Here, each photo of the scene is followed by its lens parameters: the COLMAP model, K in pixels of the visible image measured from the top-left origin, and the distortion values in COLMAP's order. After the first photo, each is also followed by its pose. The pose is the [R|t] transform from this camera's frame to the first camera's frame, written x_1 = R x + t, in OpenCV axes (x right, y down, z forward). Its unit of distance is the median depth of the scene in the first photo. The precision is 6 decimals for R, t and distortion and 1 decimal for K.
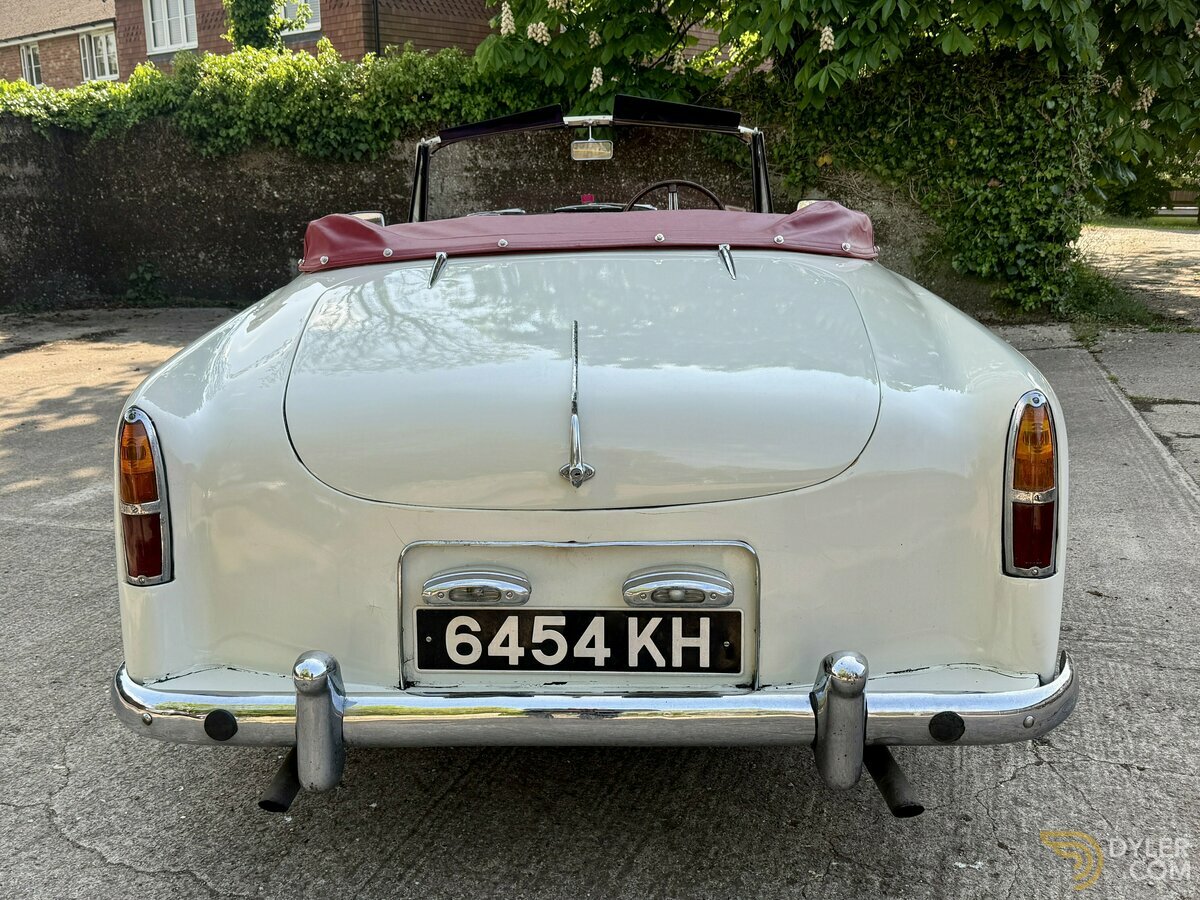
lens RADIAL K [[1066.0, 0, 559.4], [0, 1066.0, 517.4], [0, 0, 1]] dist [0.142934, -0.249825]
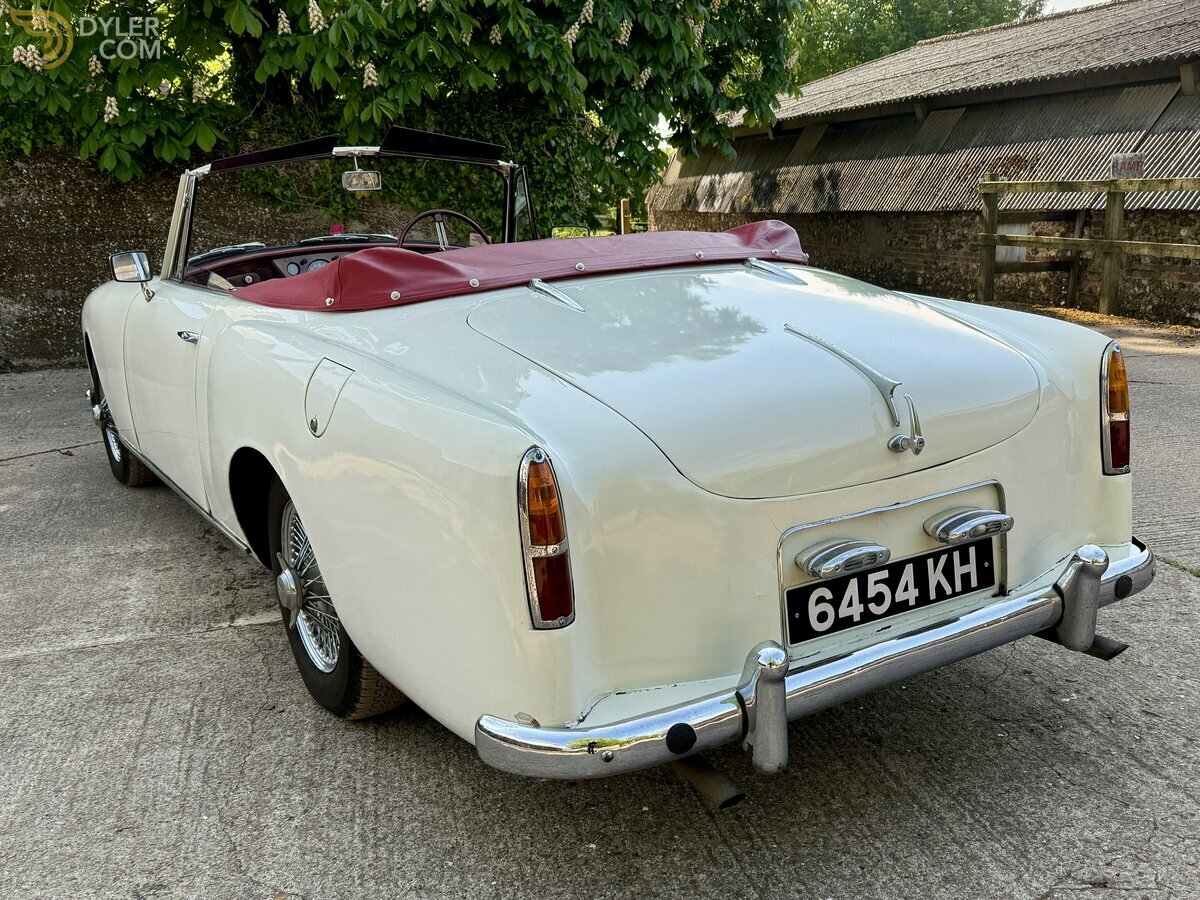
lens RADIAL K [[1047.5, 0, 602.4], [0, 1047.5, 531.7], [0, 0, 1]] dist [0.114931, -0.165373]
pose [[0.833632, -0.183462, 0.520960, -0.158677], [0.189567, 0.980964, 0.042114, -0.010362], [-0.518770, 0.063649, 0.852541, 0.033094]]
